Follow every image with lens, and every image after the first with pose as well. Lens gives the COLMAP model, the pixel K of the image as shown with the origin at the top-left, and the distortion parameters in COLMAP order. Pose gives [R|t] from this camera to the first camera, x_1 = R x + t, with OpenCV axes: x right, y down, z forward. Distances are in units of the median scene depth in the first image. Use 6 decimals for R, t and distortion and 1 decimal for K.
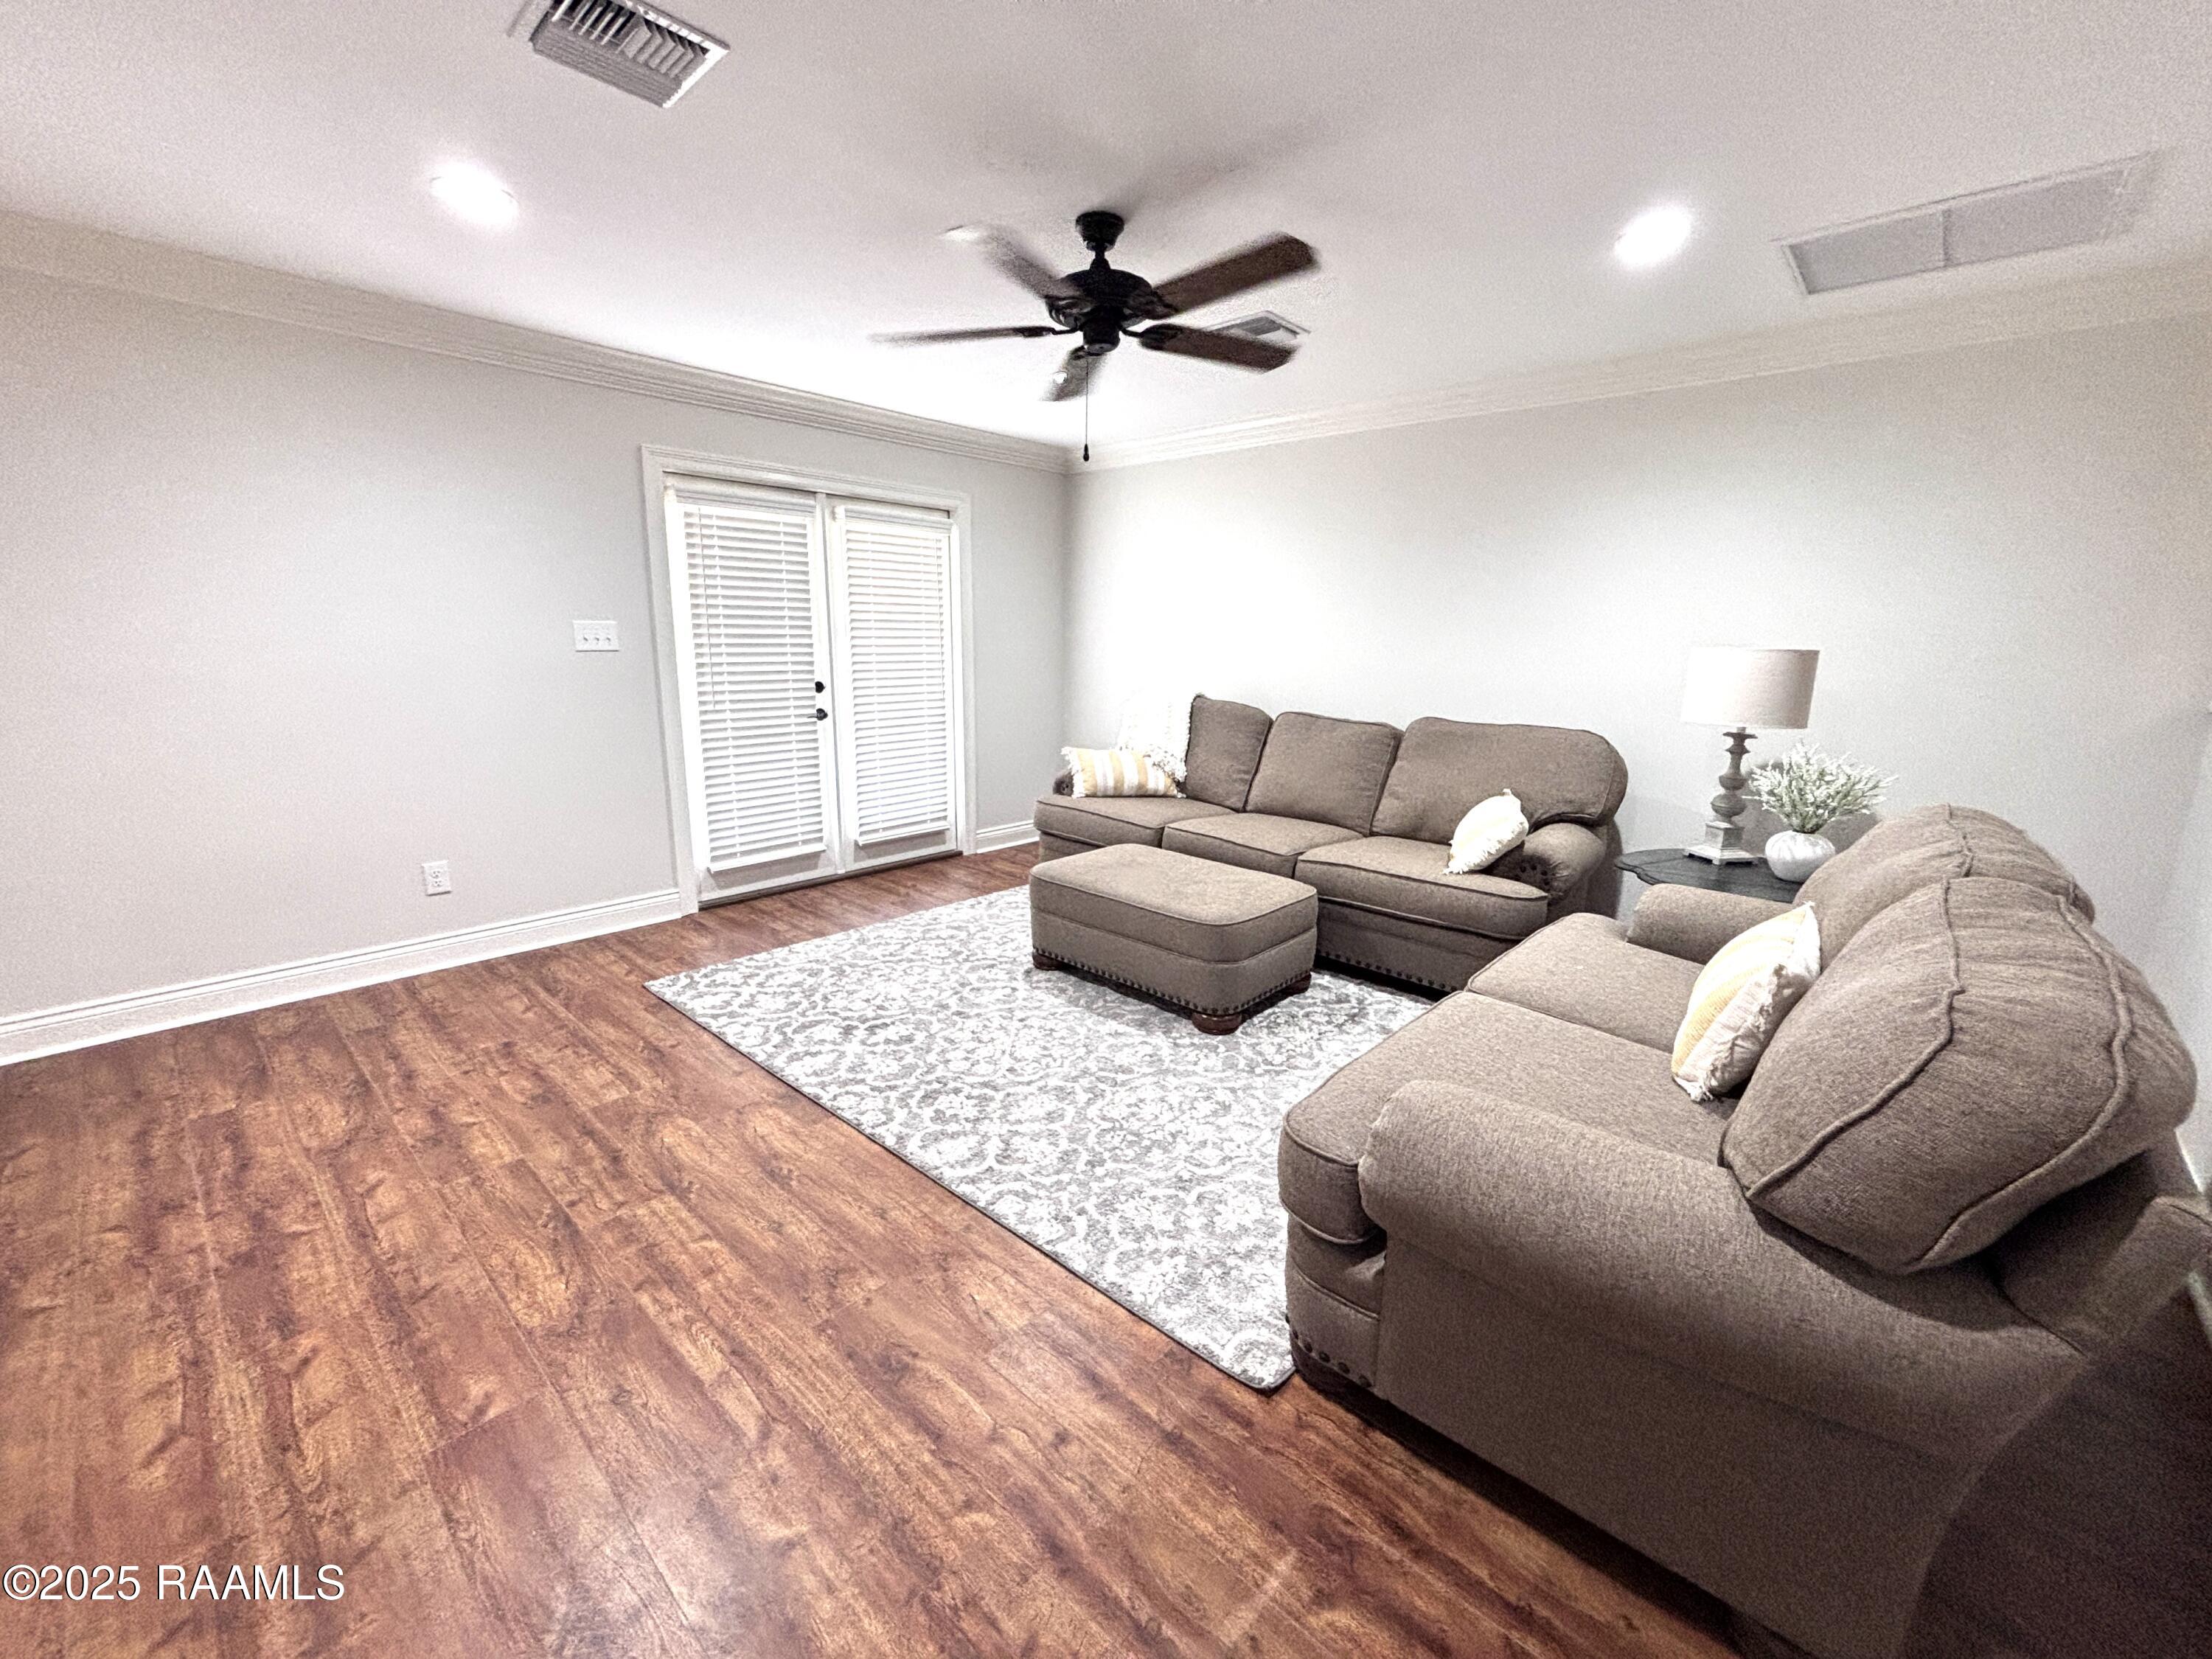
lens RADIAL K [[896.4, 0, 1104.3], [0, 896.4, 837.1], [0, 0, 1]] dist [-0.000723, -0.000109]
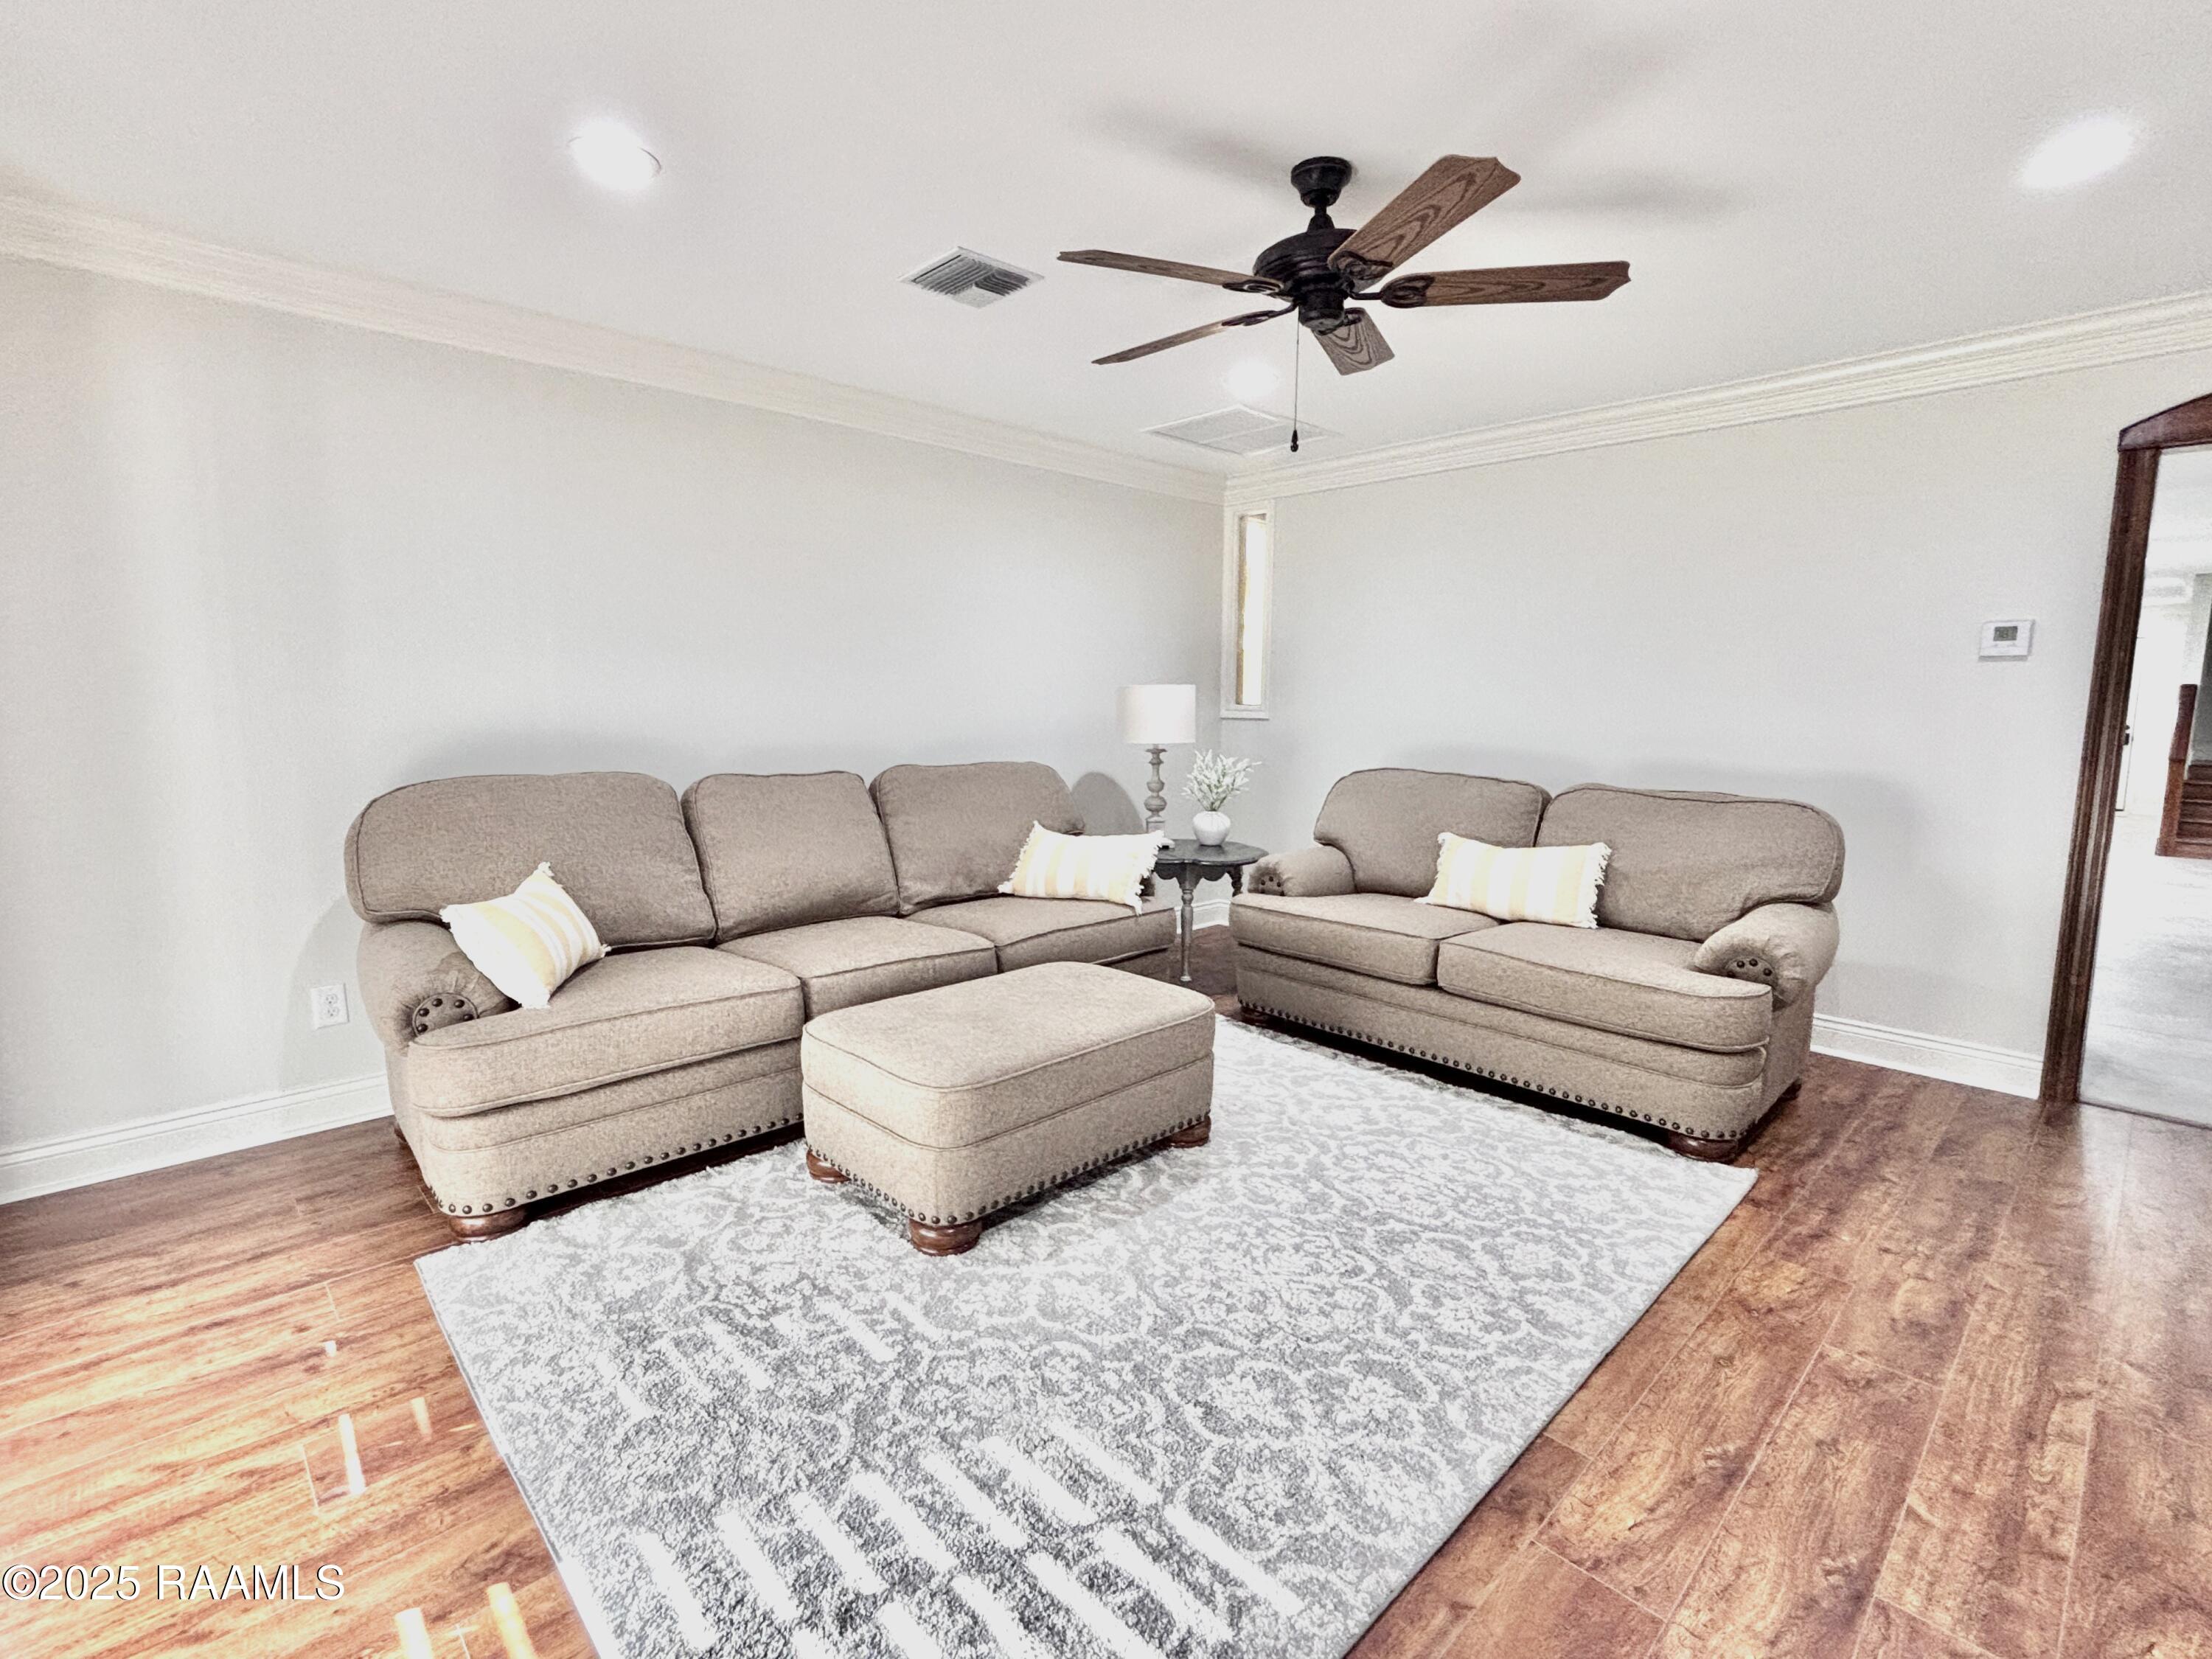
lens RADIAL K [[1023.4, 0, 1100.7], [0, 1023.4, 822.6], [0, 0, 1]] dist [-0.005159, 0.002855]
pose [[0.078533, -0.142804, 0.986630, -1.063593], [0.227776, 0.966078, 0.121699, -0.283095], [-0.970541, 0.215174, 0.108396, 1.245468]]
